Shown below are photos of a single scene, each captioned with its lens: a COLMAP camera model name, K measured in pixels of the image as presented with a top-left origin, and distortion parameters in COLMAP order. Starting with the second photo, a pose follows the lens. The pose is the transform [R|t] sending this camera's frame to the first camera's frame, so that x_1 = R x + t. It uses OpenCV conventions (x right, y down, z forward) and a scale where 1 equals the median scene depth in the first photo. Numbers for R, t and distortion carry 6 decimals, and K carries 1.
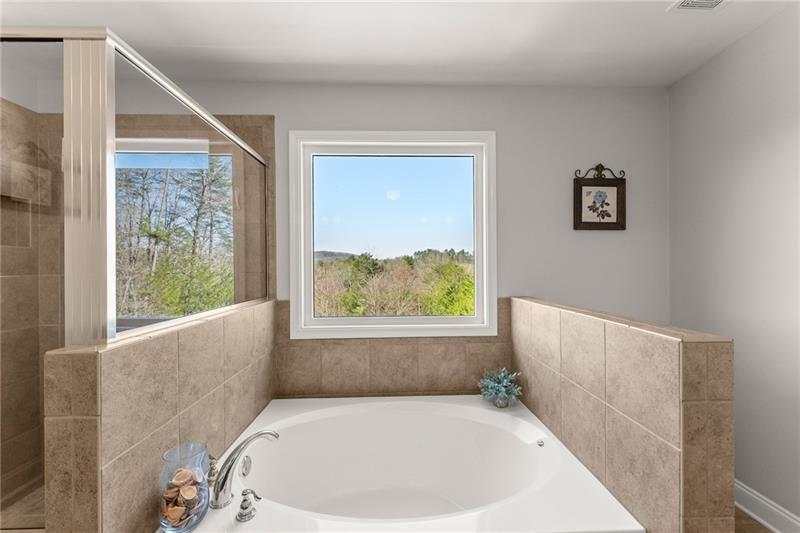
lens RADIAL K [[331.4, 0, 406.3], [0, 331.4, 264.4], [0, 0, 1]] dist [-0.000946, -0.000063]
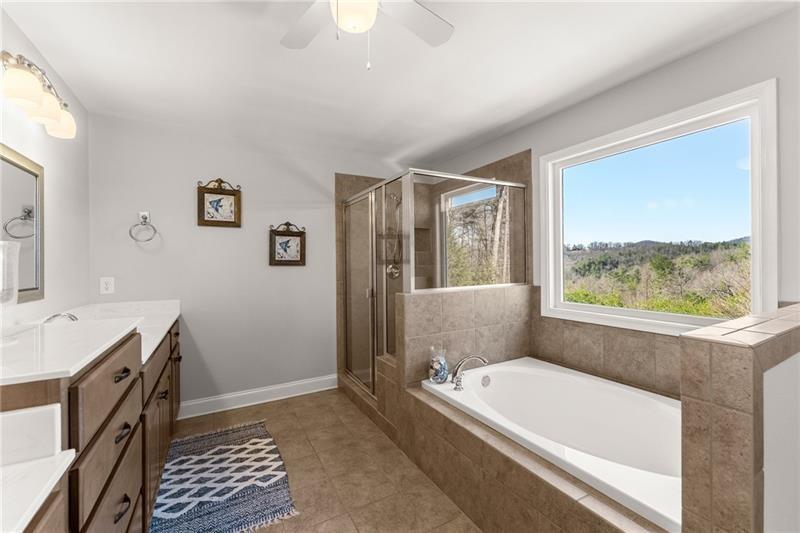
lens RADIAL K [[331.4, 0, 406.3], [0, 331.4, 264.4], [0, 0, 1]] dist [-0.000946, -0.000063]
pose [[0.471743, 0.005808, -0.881717, 0.562922], [0.015263, 0.999775, 0.014752, -0.006614], [0.881604, -0.020417, 0.471548, -0.092982]]
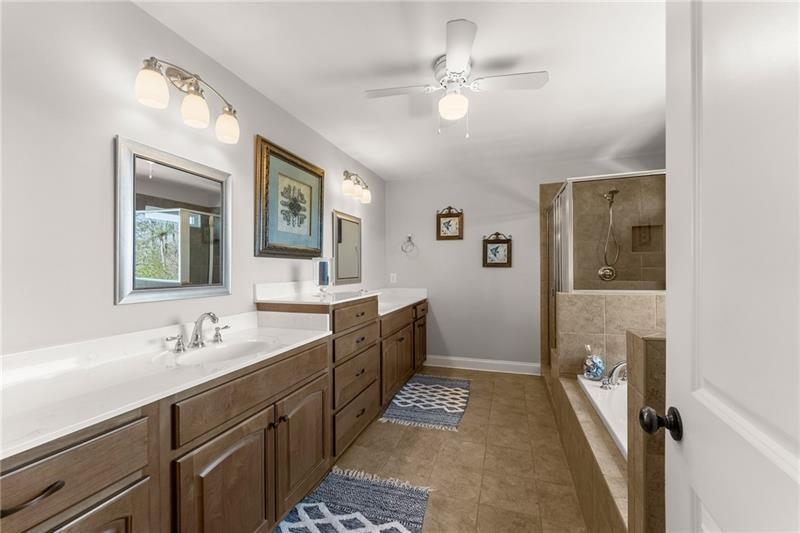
lens RADIAL K [[321.5, 0, 400.1], [0, 321.5, 272.0], [0, 0, 1]] dist [0.000599, 0.000073]
pose [[-0.338304, 0.023799, -0.940736, 0.903117], [0.019756, 0.999639, 0.018185, -0.003437], [0.940830, -0.012433, -0.338652, 0.255299]]
